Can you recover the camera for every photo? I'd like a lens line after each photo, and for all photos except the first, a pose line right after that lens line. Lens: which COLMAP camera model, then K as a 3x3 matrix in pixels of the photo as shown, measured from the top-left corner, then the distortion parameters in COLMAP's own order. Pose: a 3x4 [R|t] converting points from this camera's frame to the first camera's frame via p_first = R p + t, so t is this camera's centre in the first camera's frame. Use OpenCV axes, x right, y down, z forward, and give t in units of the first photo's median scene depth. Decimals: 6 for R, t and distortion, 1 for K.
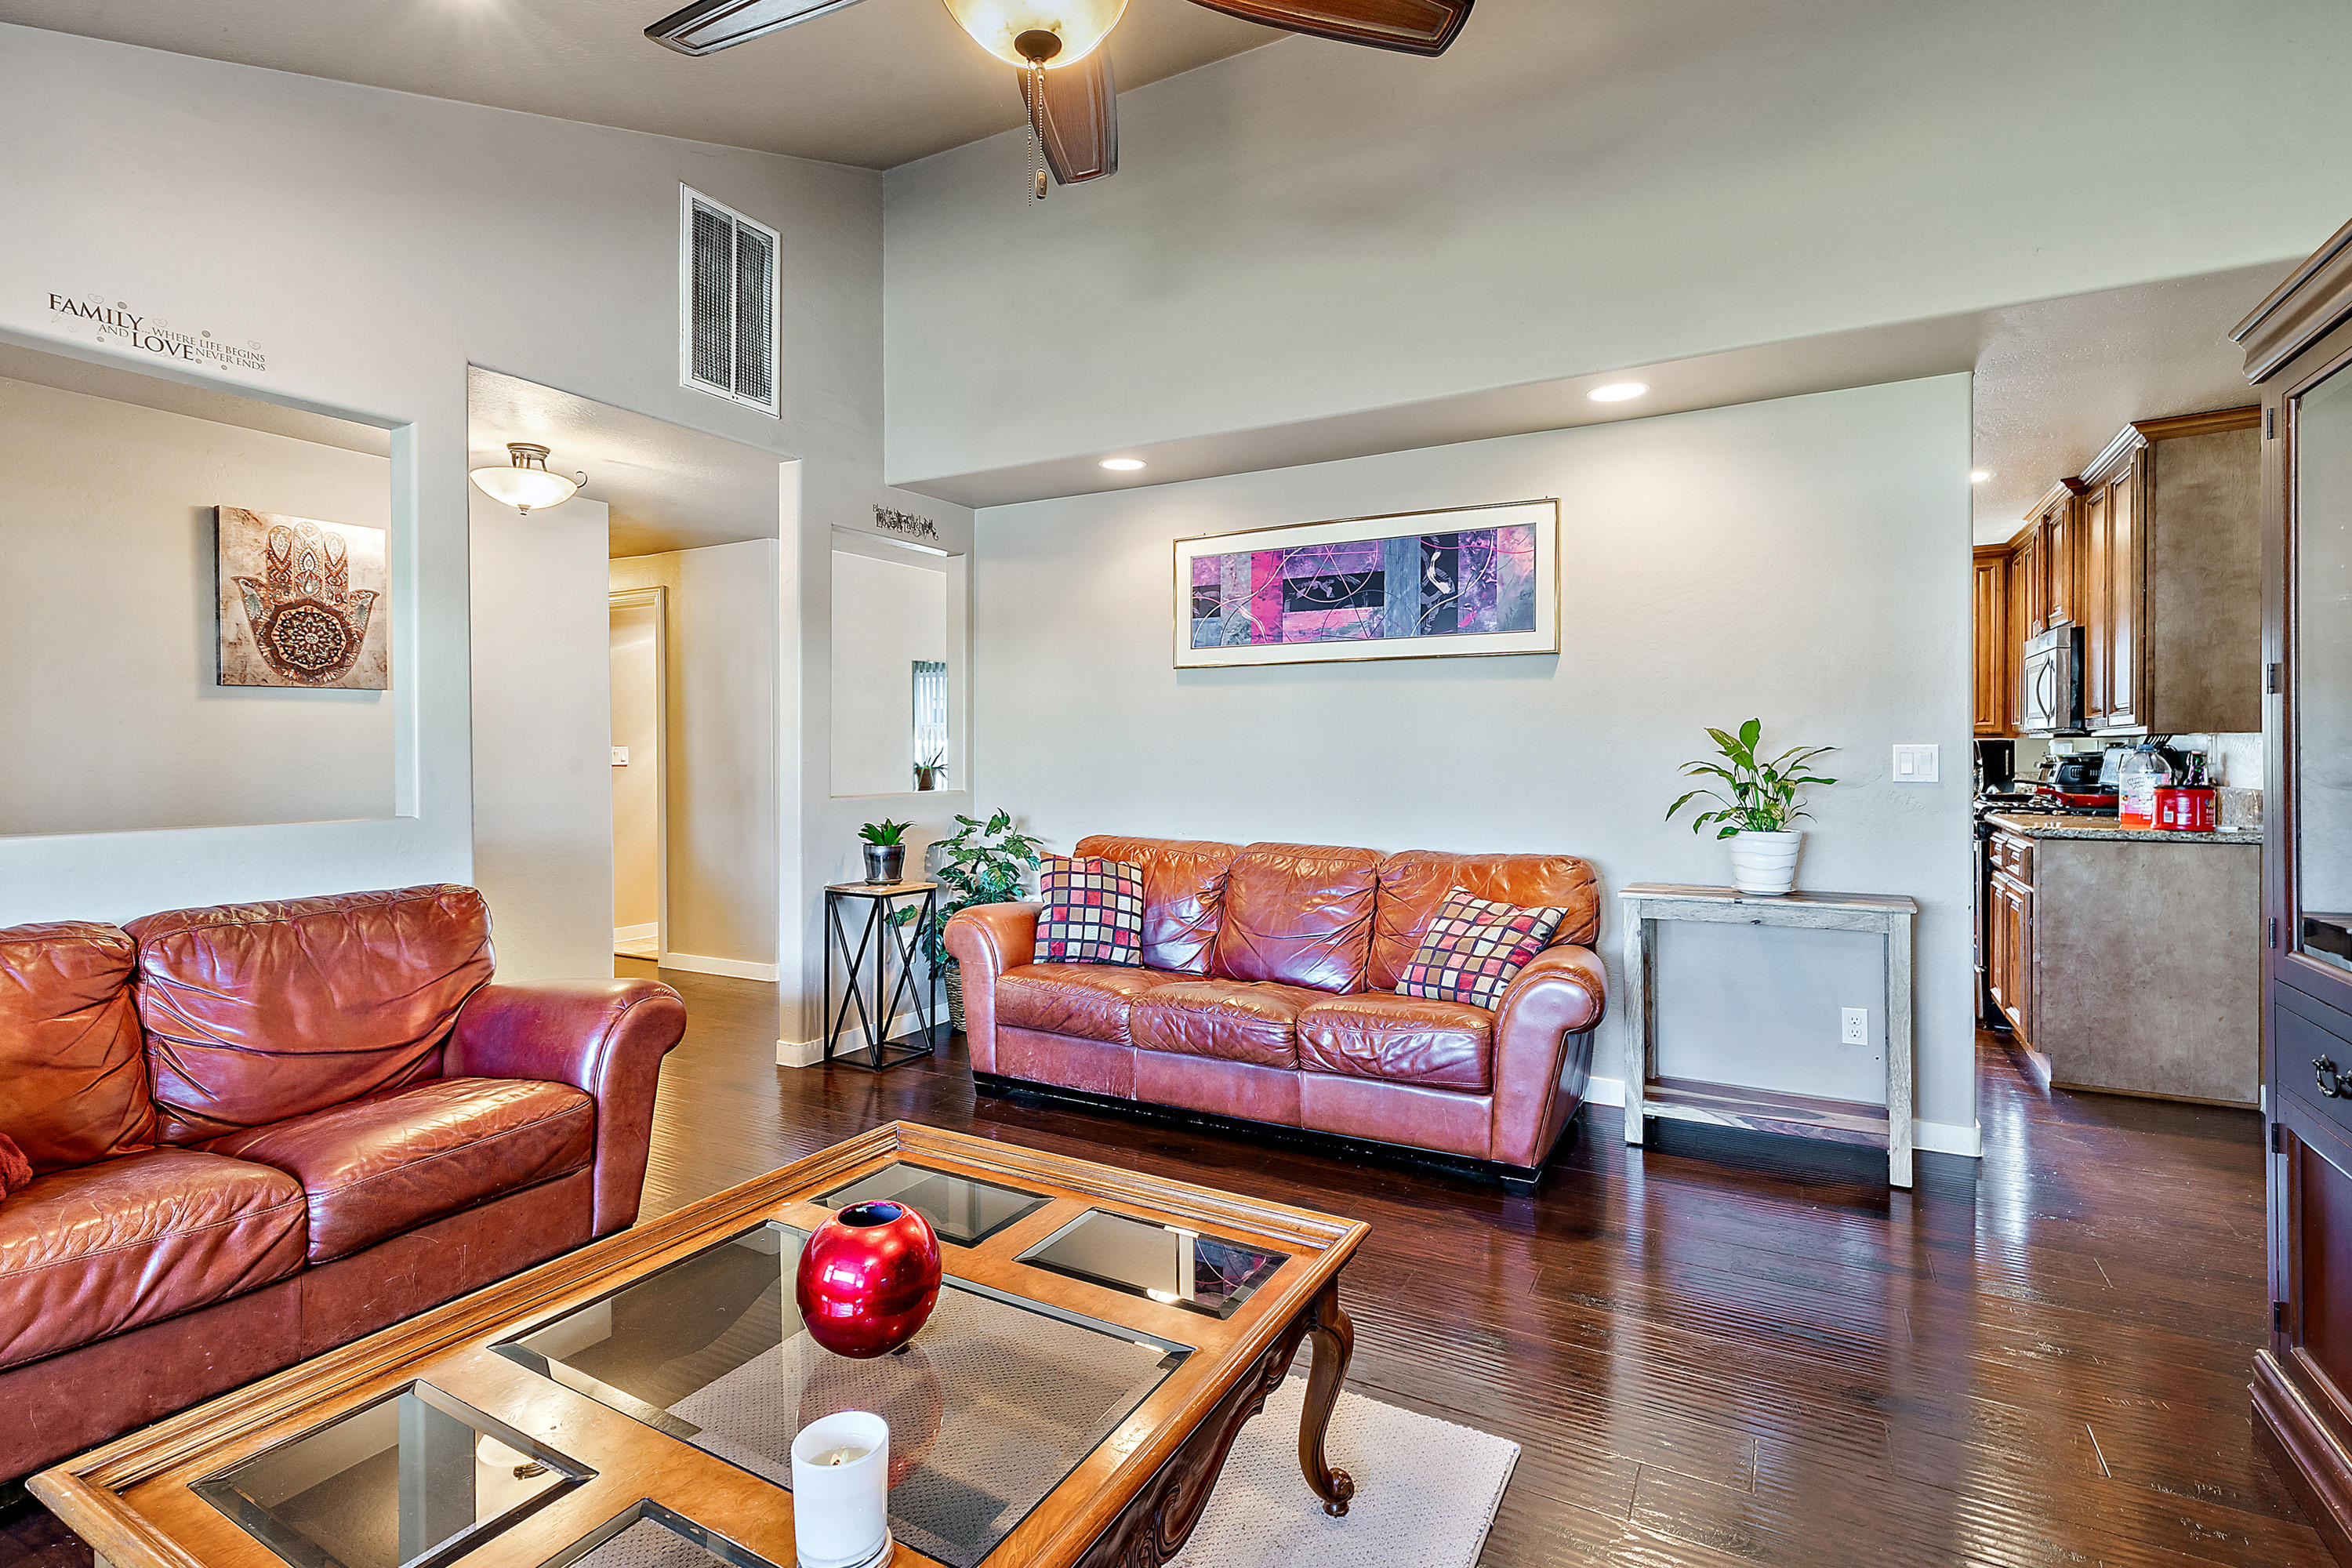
lens RADIAL K [[1102.7, 0, 1176.0], [0, 1102.7, 784.0], [0, 0, 1]] dist [0.000158, -0.000125]
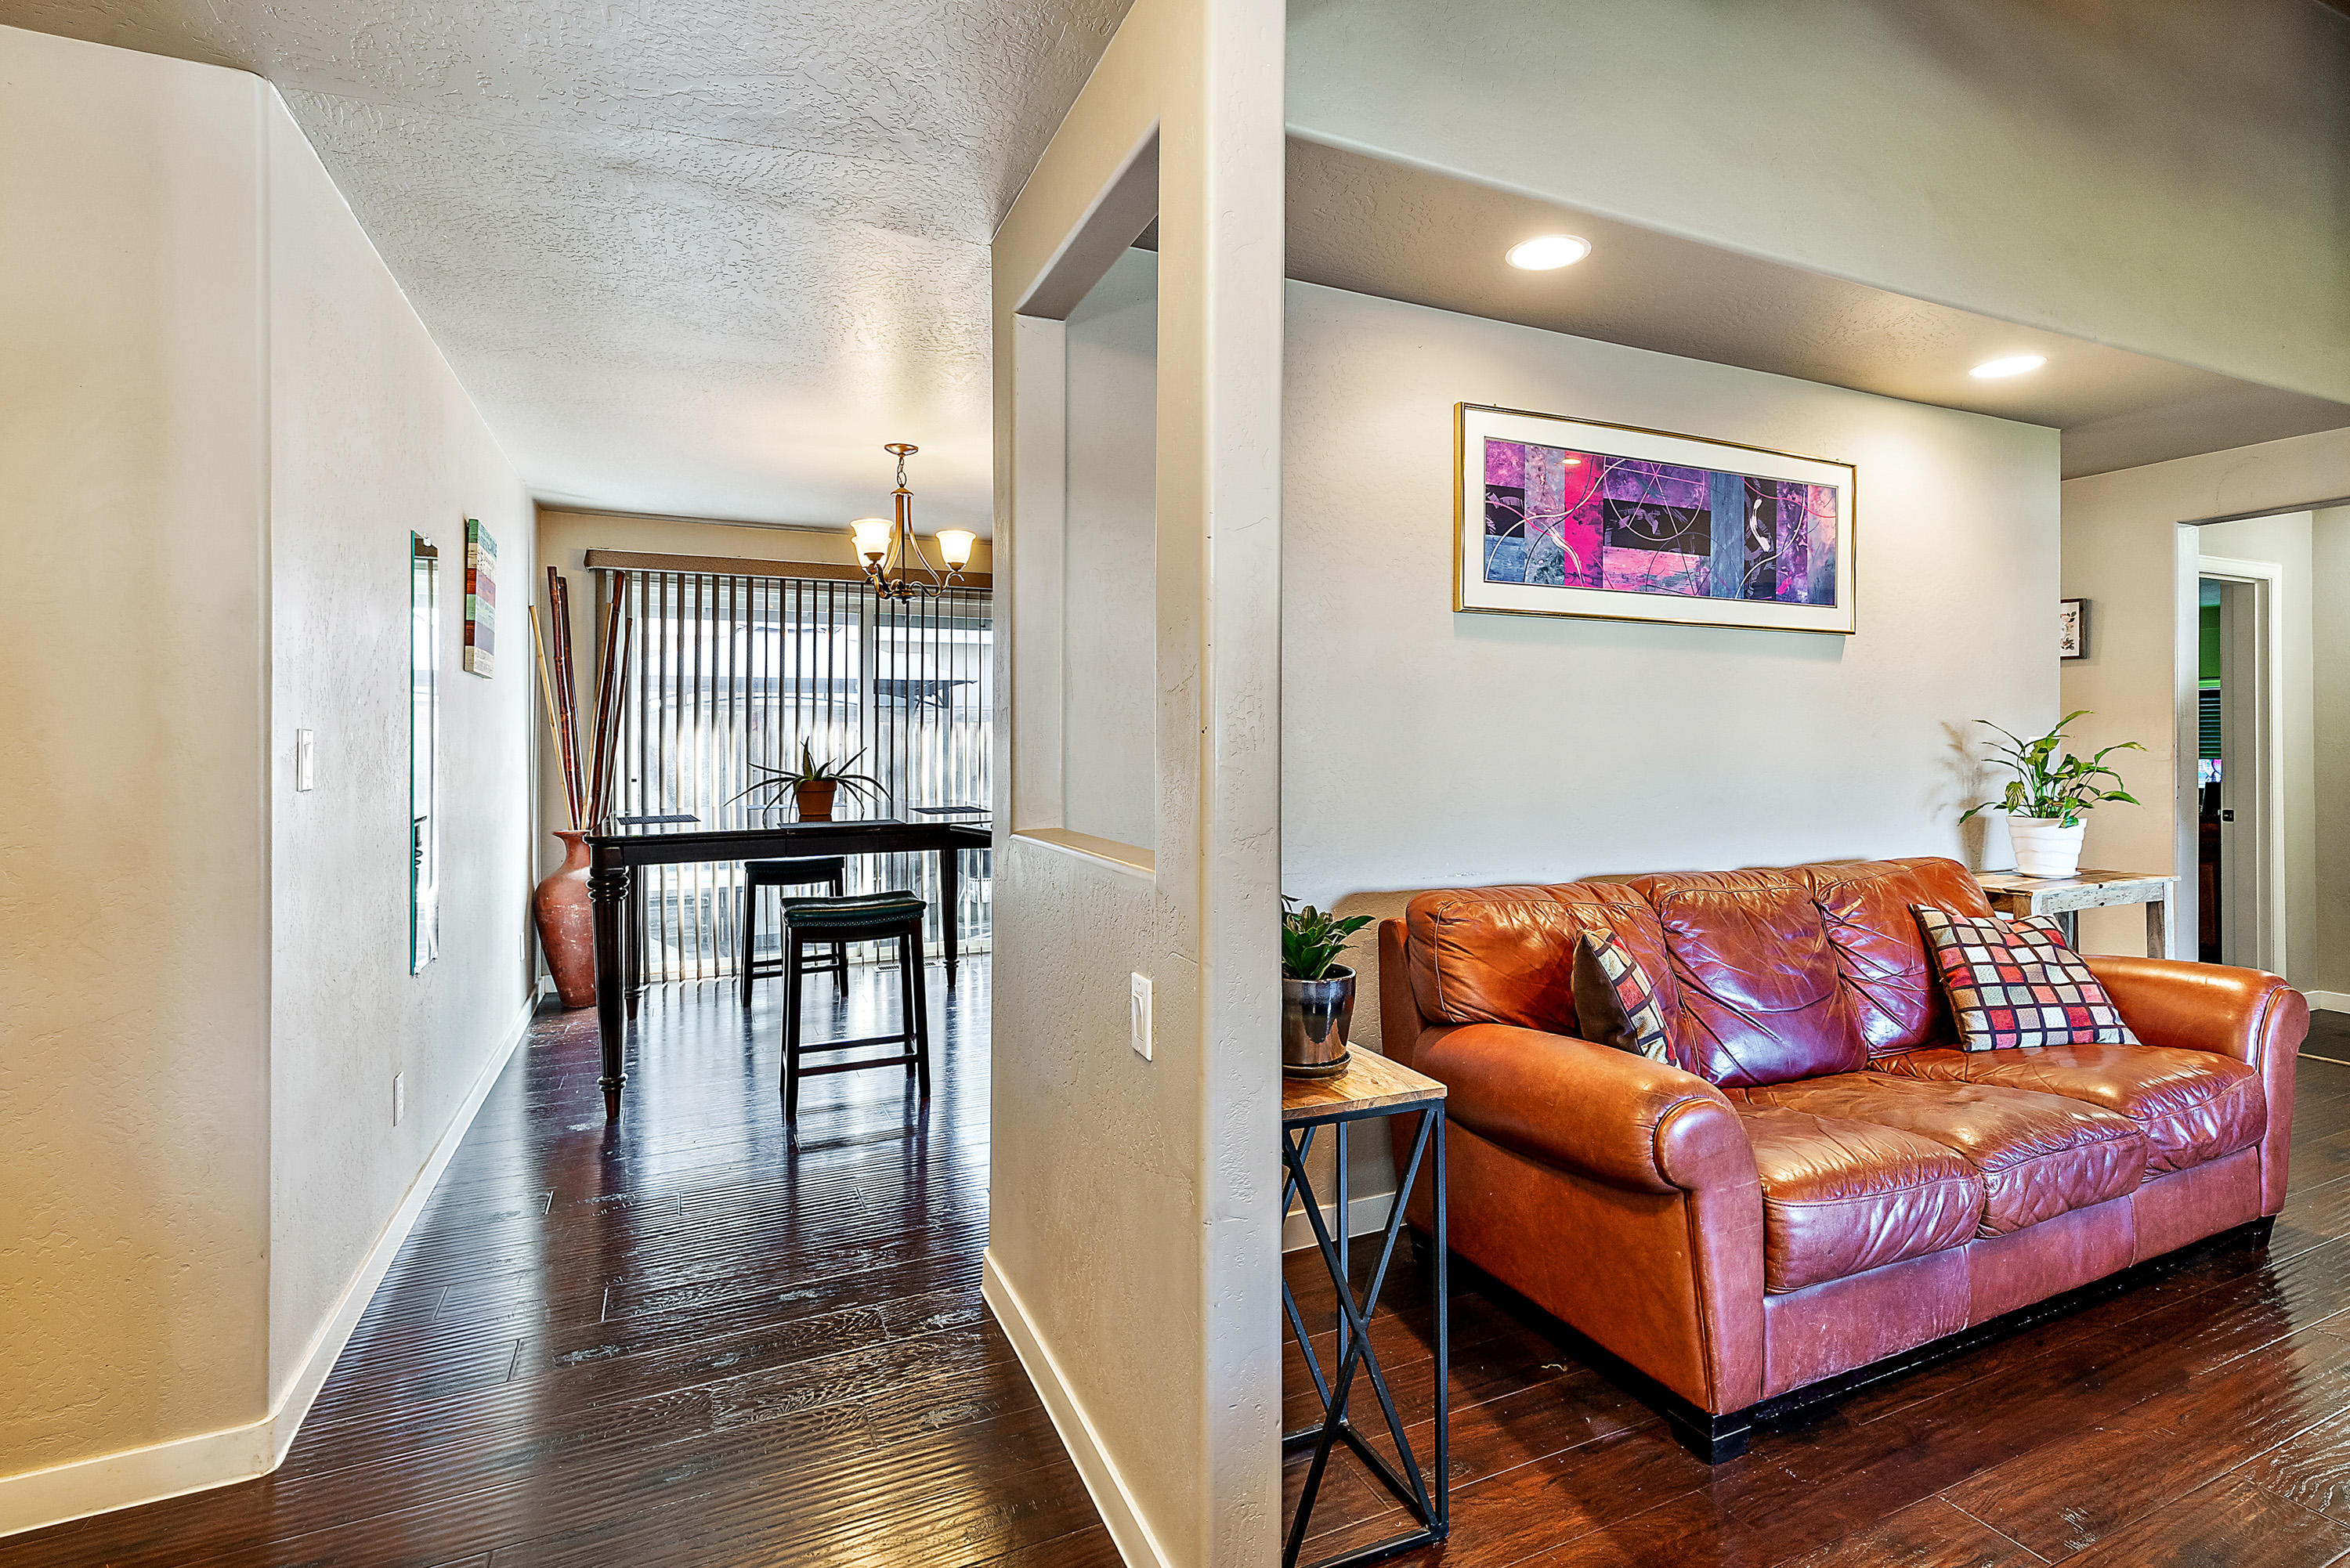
lens RADIAL K [[1094.5, 0, 1184.5], [0, 1094.5, 747.7], [0, 0, 1]] dist [0.003115, -0.000102]
pose [[0.594385, -0.003021, 0.804175, -0.666024], [0.025491, 0.999561, -0.015085, -0.024859], [-0.803777, 0.029465, 0.594201, 0.860669]]
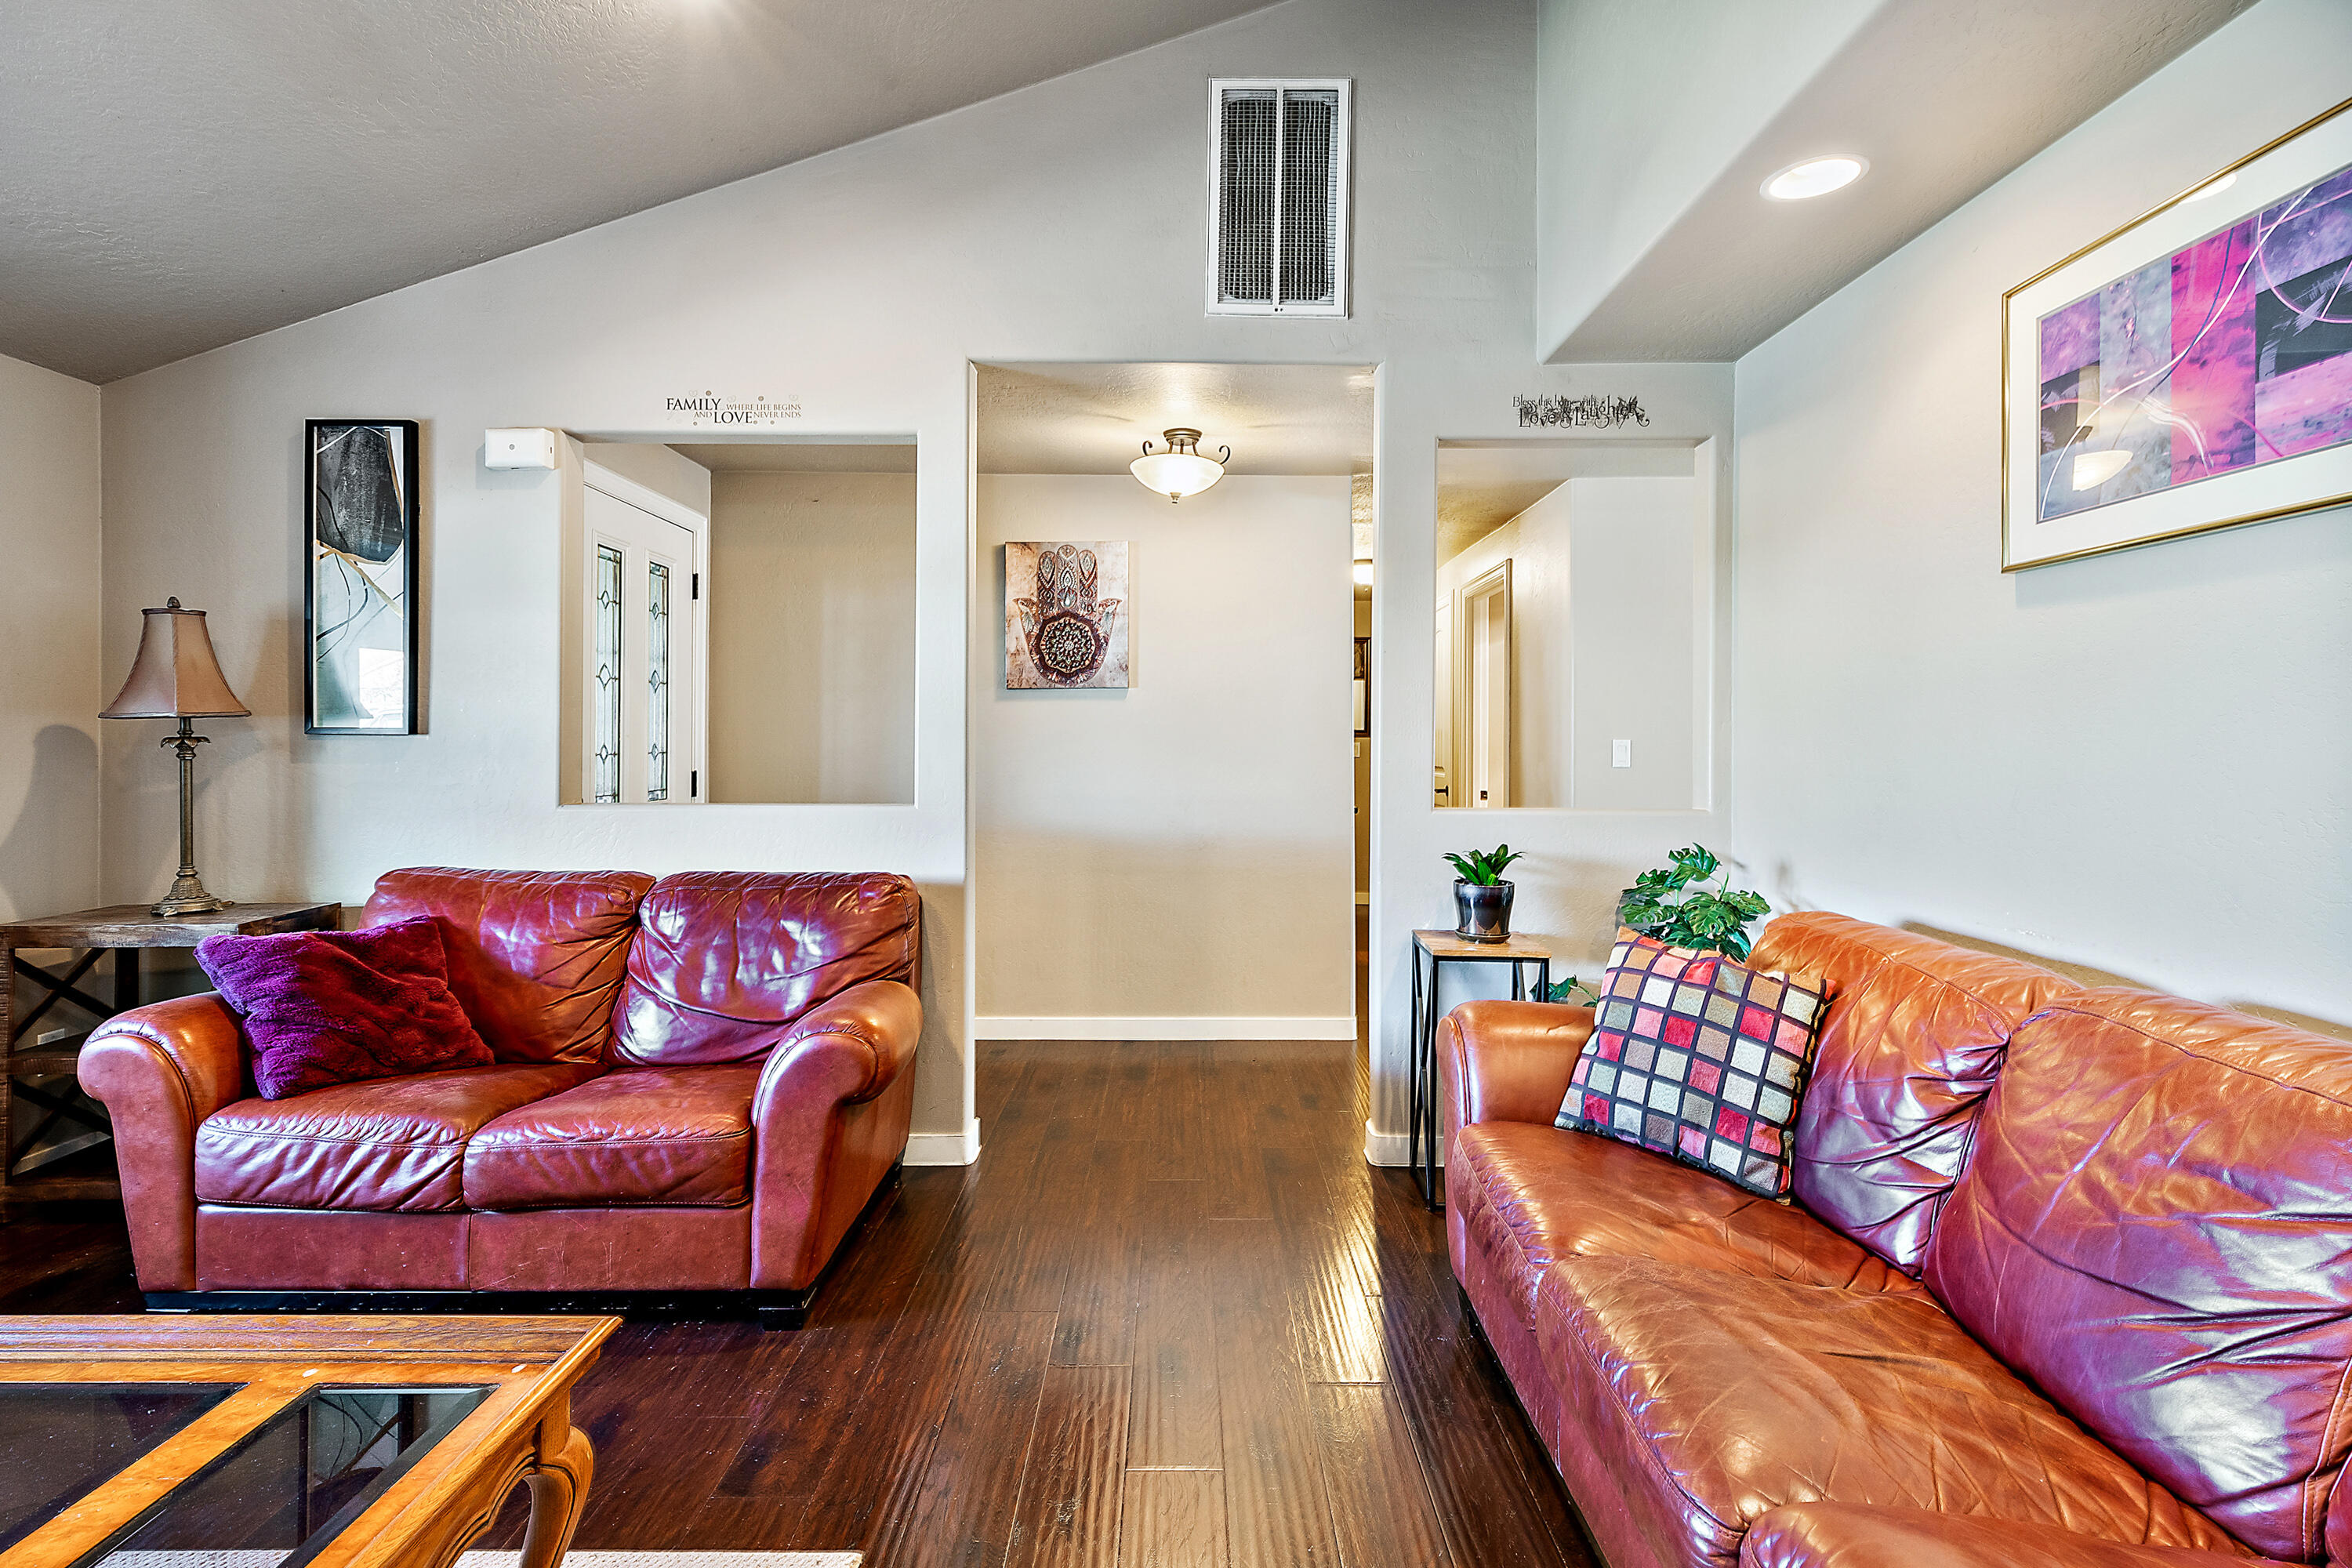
lens RADIAL K [[1095.5, 0, 1185.5], [0, 1095.5, 747.6], [0, 0, 1]] dist [0.003115, -0.000102]
pose [[0.489074, 0.006797, -0.872216, 0.262541], [-0.031830, 0.999443, -0.010060, -0.017950], [0.871661, 0.032683, 0.489018, 0.541912]]
